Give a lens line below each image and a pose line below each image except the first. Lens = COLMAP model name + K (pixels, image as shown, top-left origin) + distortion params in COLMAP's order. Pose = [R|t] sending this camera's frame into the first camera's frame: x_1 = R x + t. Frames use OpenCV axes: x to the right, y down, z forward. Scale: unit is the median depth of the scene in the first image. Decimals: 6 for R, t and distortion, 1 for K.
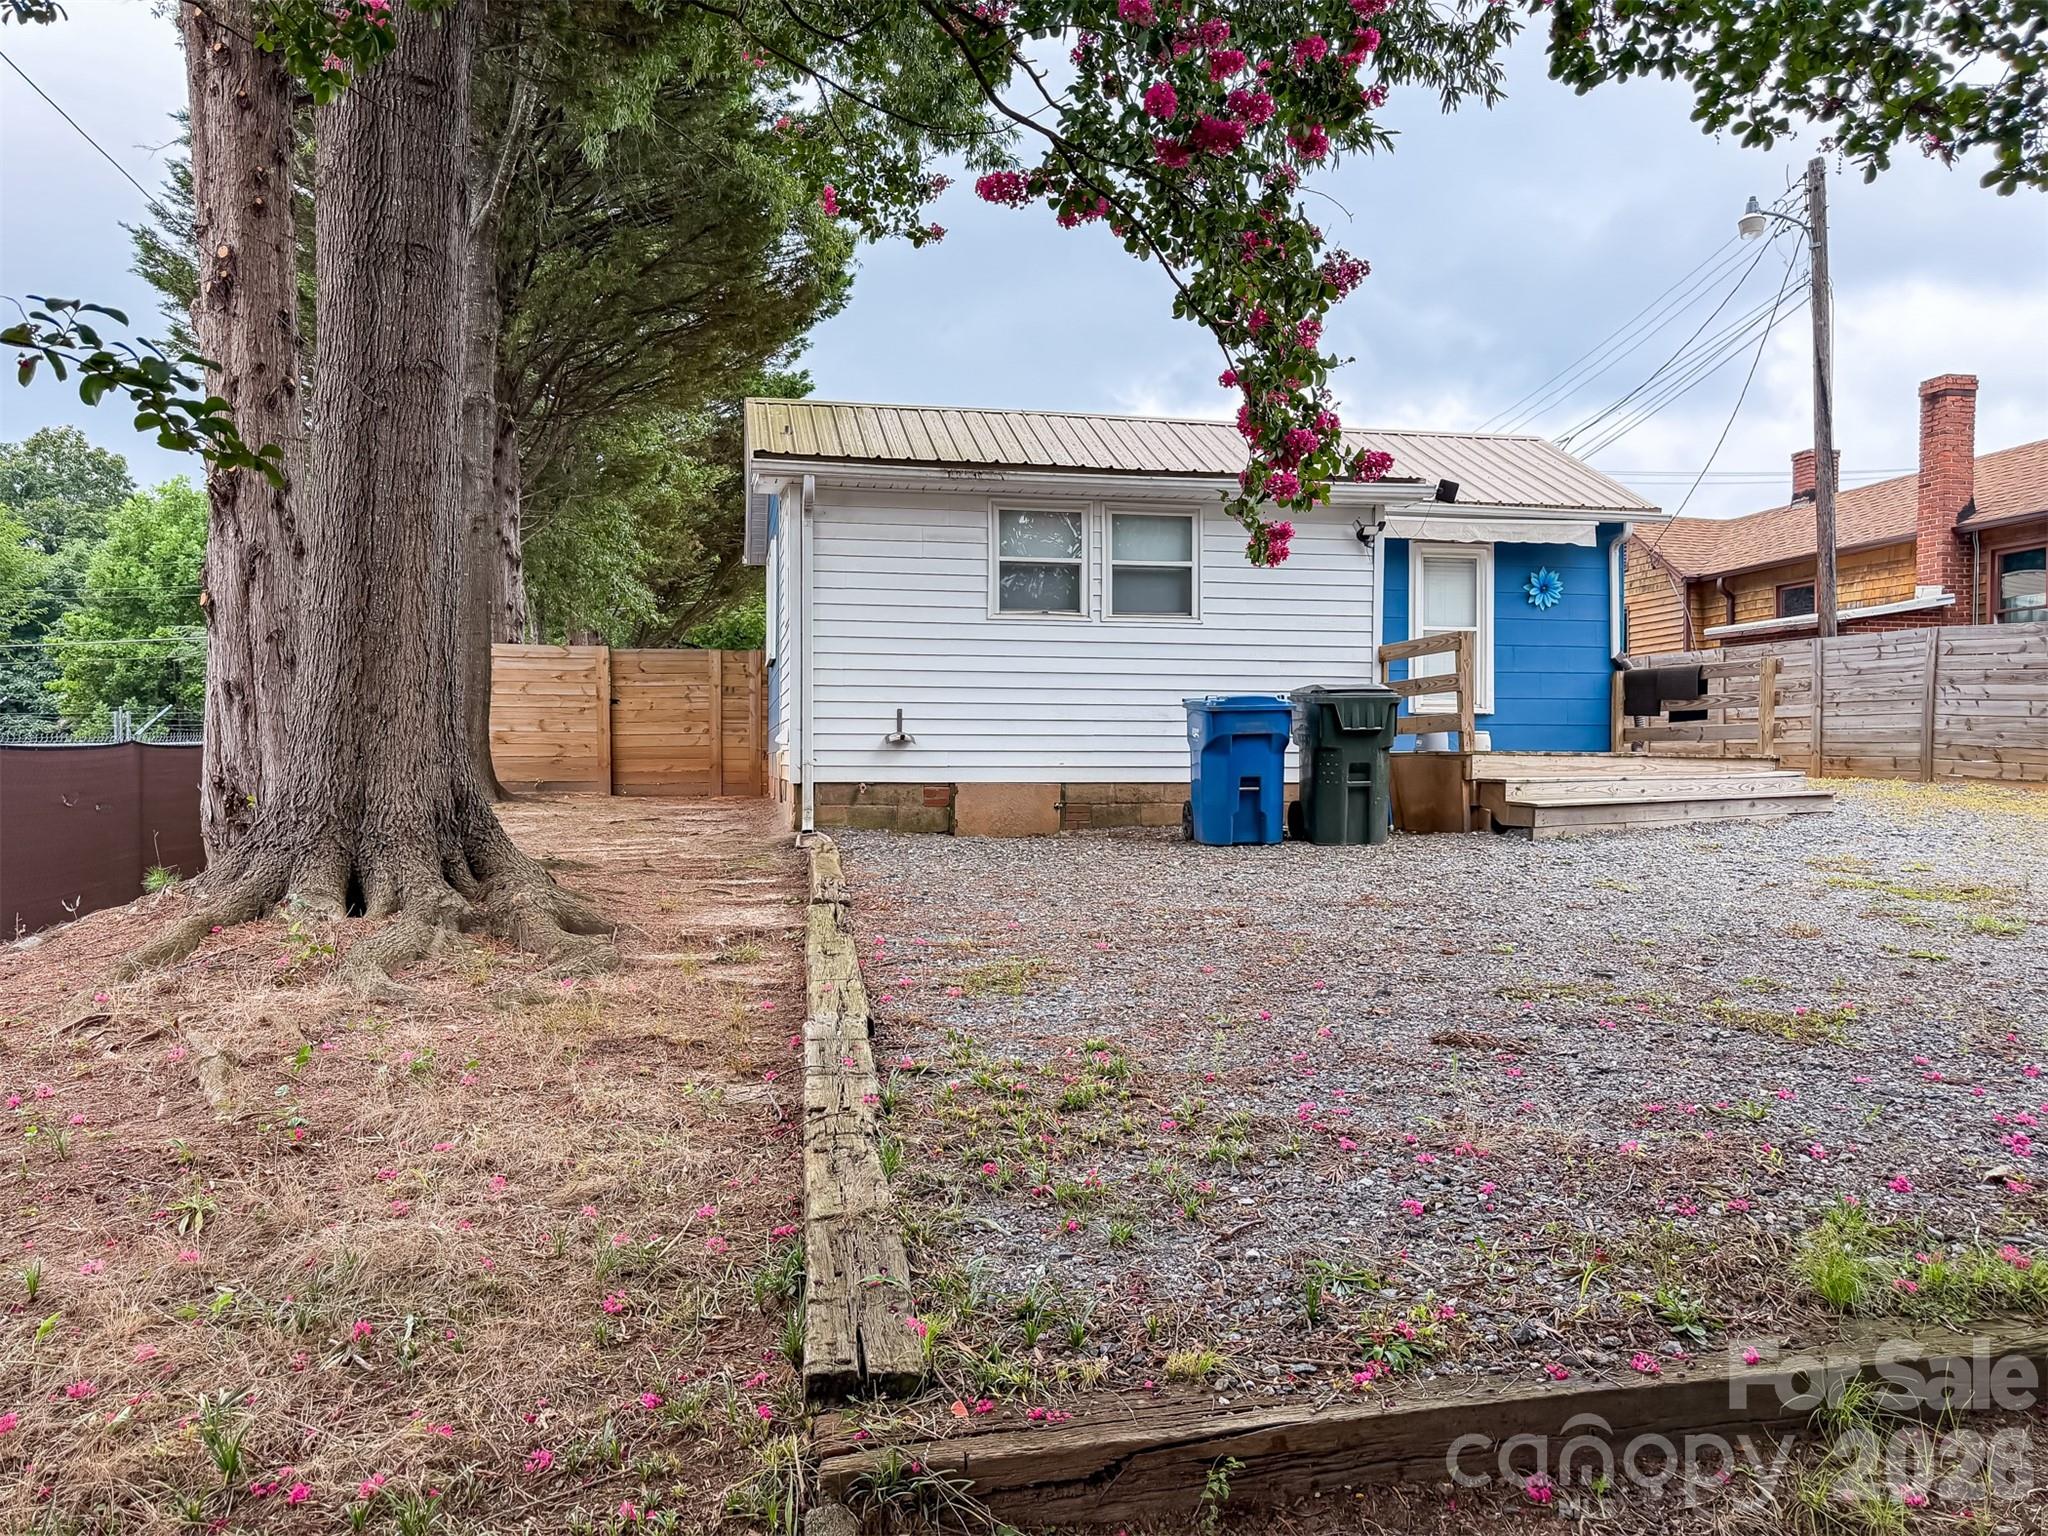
lens RADIAL K [[1503.8, 0, 1025.5], [0, 1503.8, 764.8], [0, 0, 1]] dist [0.027864, 0.000830]
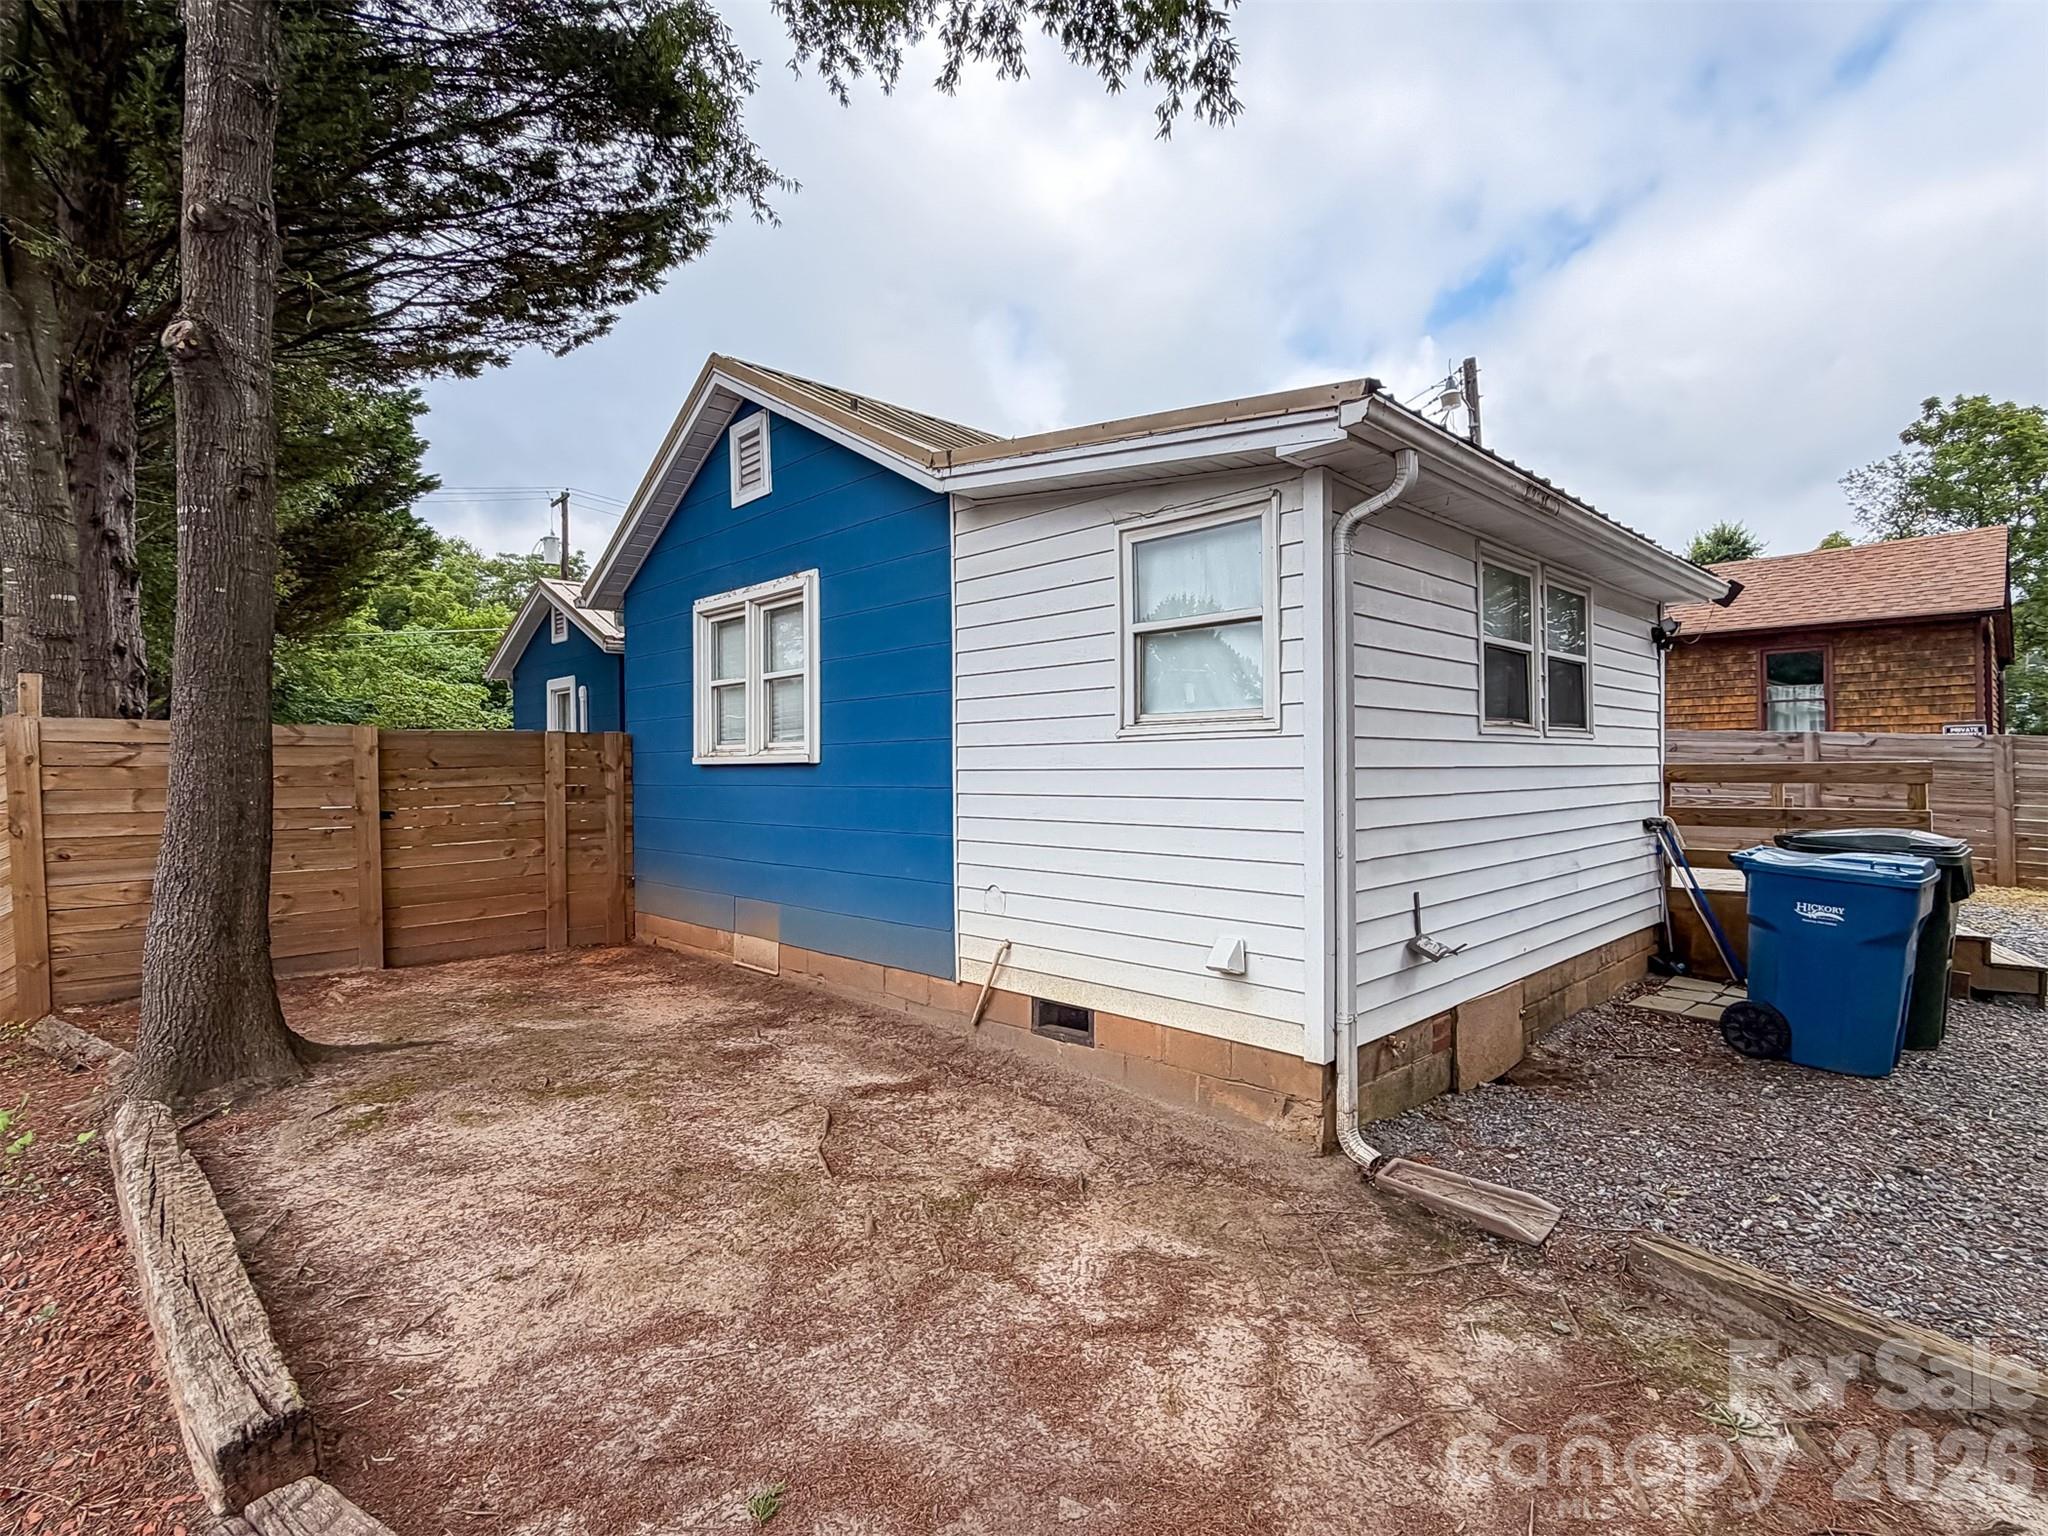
lens RADIAL K [[999.3, 0, 1016.5], [0, 999.3, 766.5], [0, 0, 1]] dist [0.000364, -0.000143]
pose [[0.836556, -0.011091, 0.547769, -0.403544], [0.012977, 0.999916, 0.000427, -0.084521], [-0.547728, 0.006751, 0.836629, 0.743752]]
